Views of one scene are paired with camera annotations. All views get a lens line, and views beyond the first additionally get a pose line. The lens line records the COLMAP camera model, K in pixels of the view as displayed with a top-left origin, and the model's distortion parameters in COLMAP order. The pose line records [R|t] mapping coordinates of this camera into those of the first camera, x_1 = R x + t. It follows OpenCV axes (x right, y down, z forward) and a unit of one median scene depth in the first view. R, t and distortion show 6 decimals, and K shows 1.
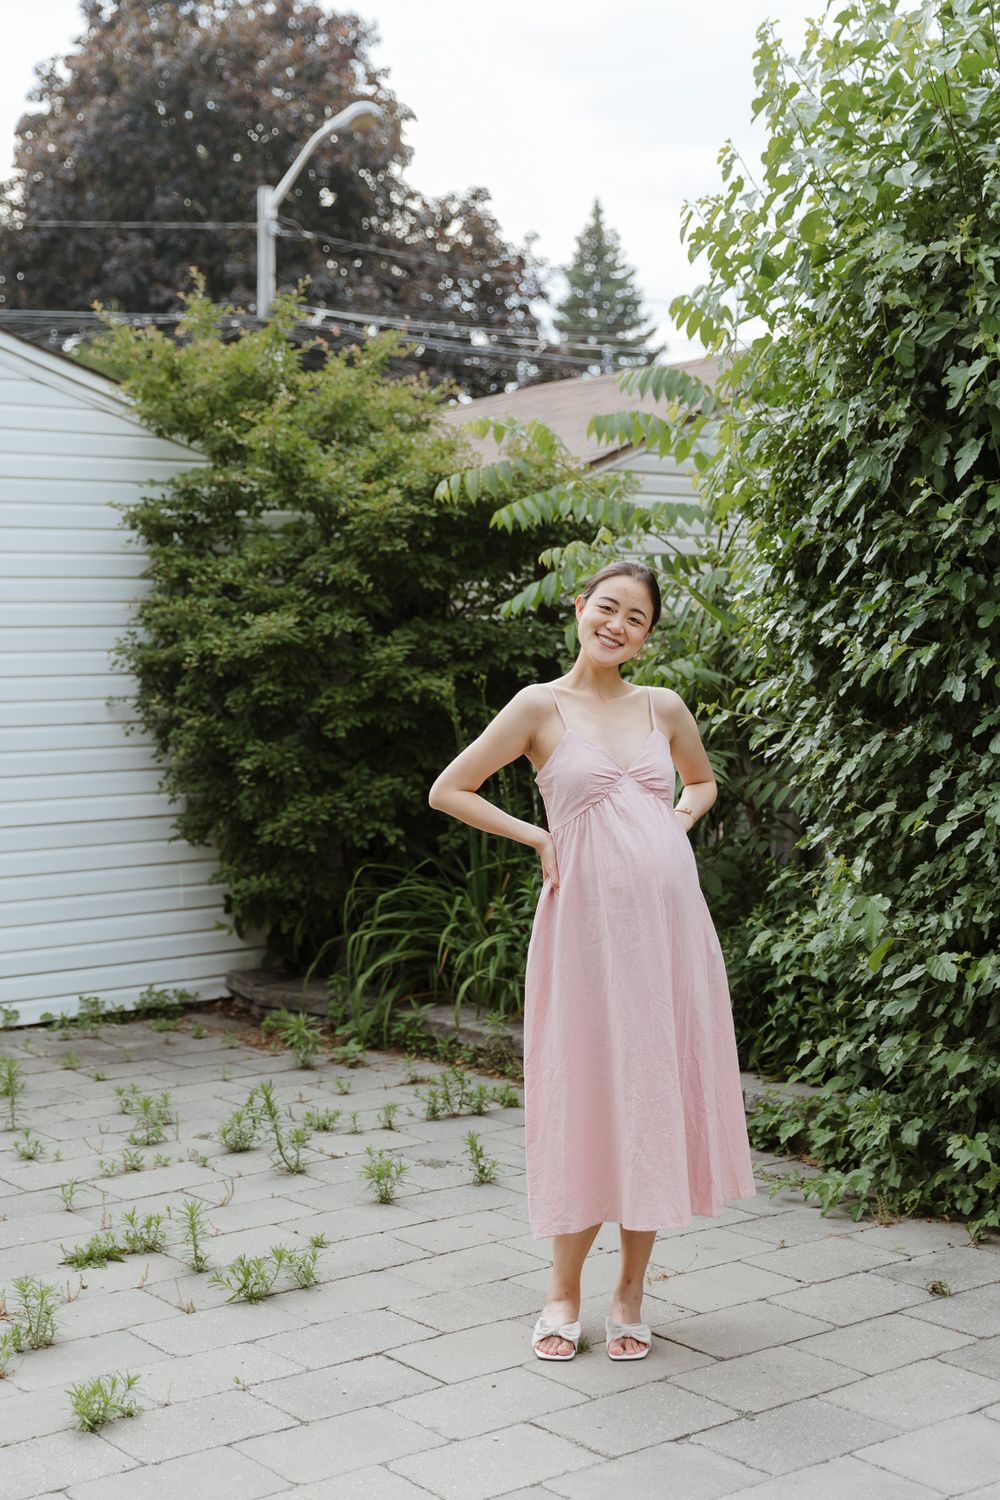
lens RADIAL K [[2023.4, 0, 518.6], [0, 2023.4, 754.1], [0, 0, 1]] dist [-0.008193, 0.010913]
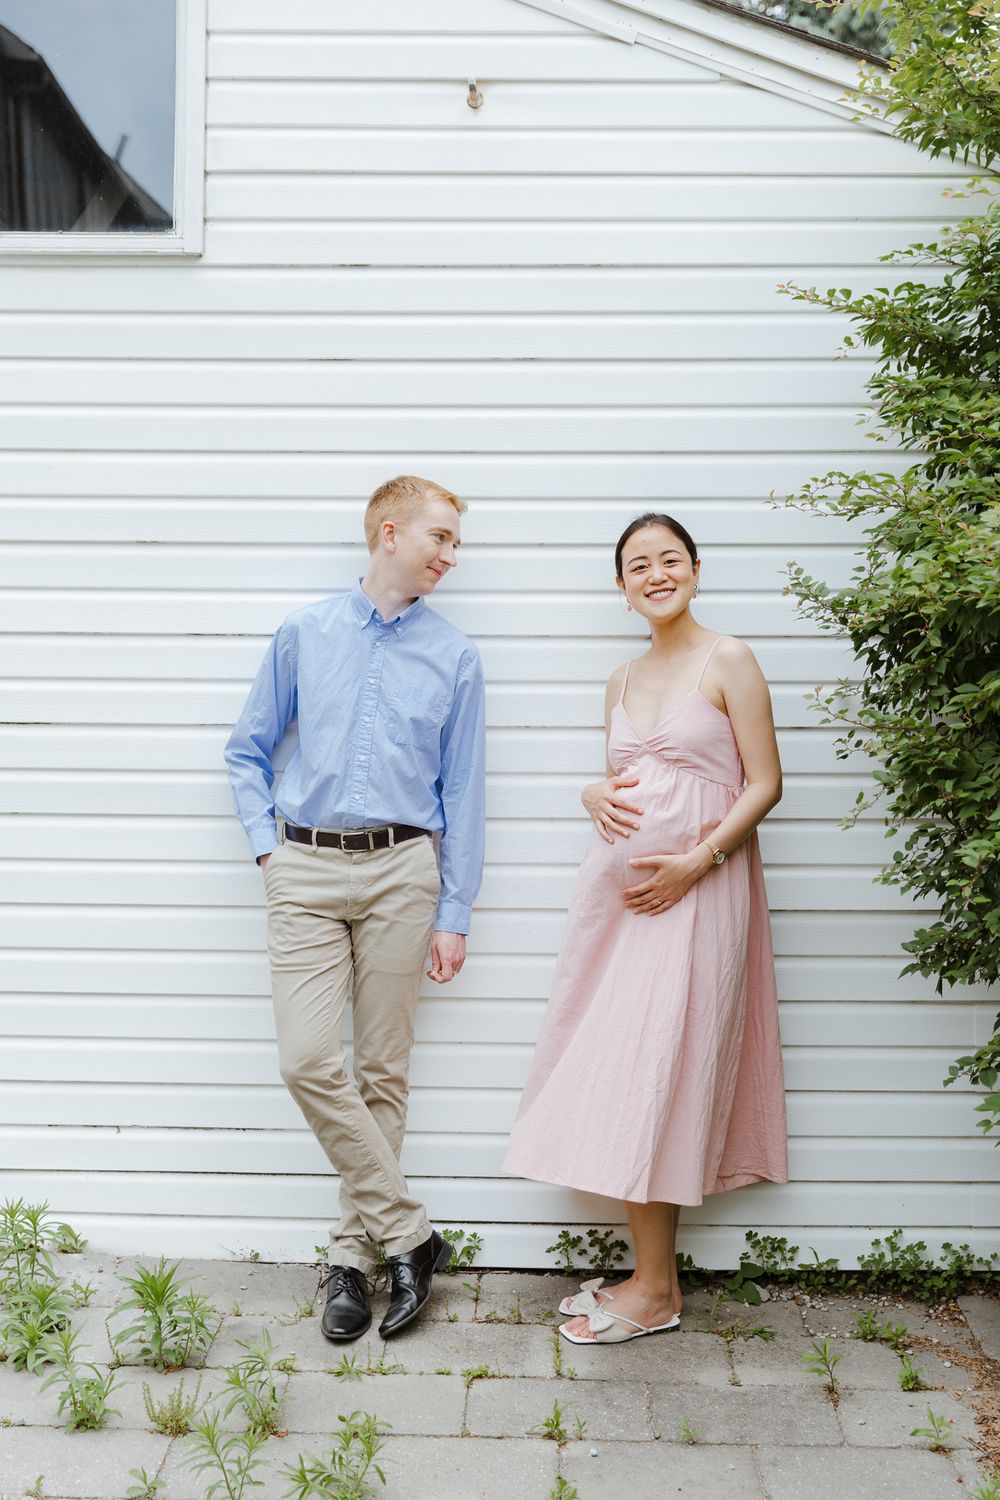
lens RADIAL K [[2023.4, 0, 518.6], [0, 2023.4, 754.1], [0, 0, 1]] dist [-0.008193, 0.010913]
pose [[0.799251, 0.076023, -0.596169, 0.045762], [-0.066085, 0.997069, 0.038549, -0.023858], [0.597353, 0.008588, 0.801933, 0.524585]]
